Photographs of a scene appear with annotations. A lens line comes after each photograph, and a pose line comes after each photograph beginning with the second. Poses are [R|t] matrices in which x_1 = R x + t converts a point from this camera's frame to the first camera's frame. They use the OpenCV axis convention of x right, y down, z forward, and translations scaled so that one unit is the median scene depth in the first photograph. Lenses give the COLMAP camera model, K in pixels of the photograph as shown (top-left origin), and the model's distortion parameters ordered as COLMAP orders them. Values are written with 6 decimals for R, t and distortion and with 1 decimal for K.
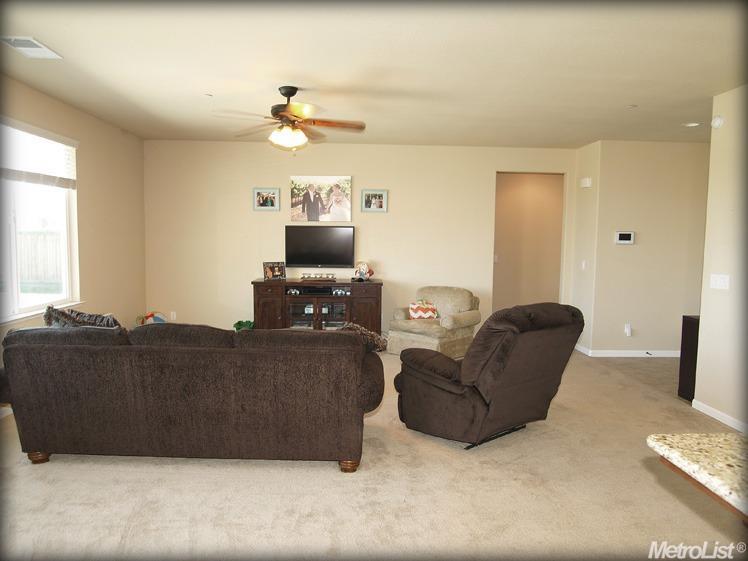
lens RADIAL K [[544.4, 0, 373.1], [0, 544.4, 278.7], [0, 0, 1]] dist [0.004019, -0.001622]
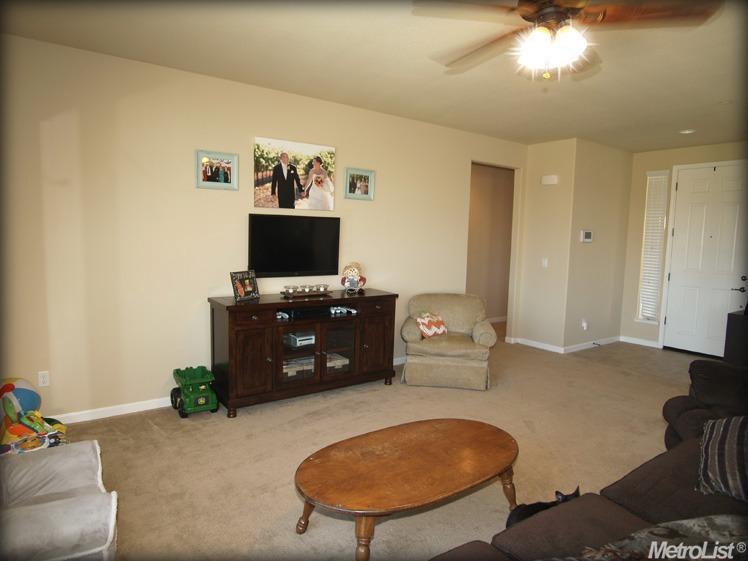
lens RADIAL K [[474.7, 0, 373.5], [0, 474.7, 282.9], [0, 0, 1]] dist [-0.026805, 0.002601]
pose [[0.830075, -0.049468, 0.555454, -0.354474], [0.031161, 0.998616, 0.042368, -0.034851], [-0.556781, -0.017860, 0.830467, 0.449441]]
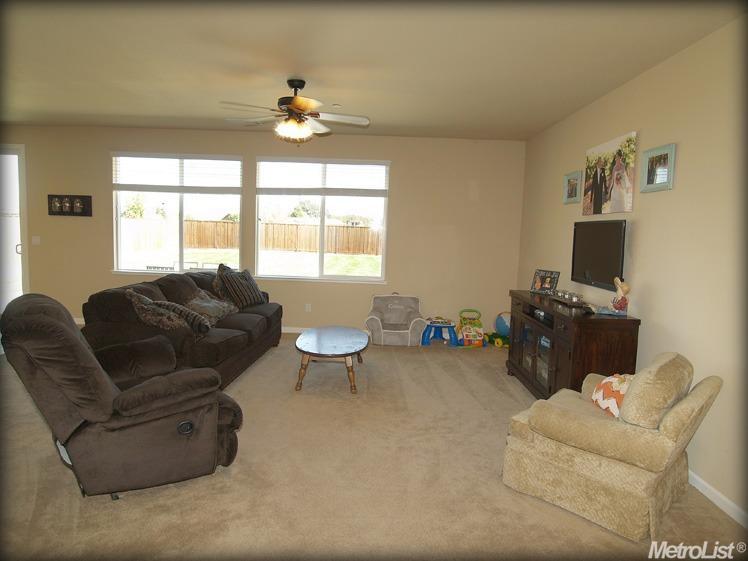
lens RADIAL K [[474.7, 0, 371.4], [0, 474.7, 283.0], [0, 0, 1]] dist [-0.026805, 0.002601]
pose [[-0.047259, 0.094553, -0.994397, 0.473492], [-0.116487, 0.988196, 0.099499, -0.049228], [0.992067, 0.120537, -0.035687, 0.765731]]
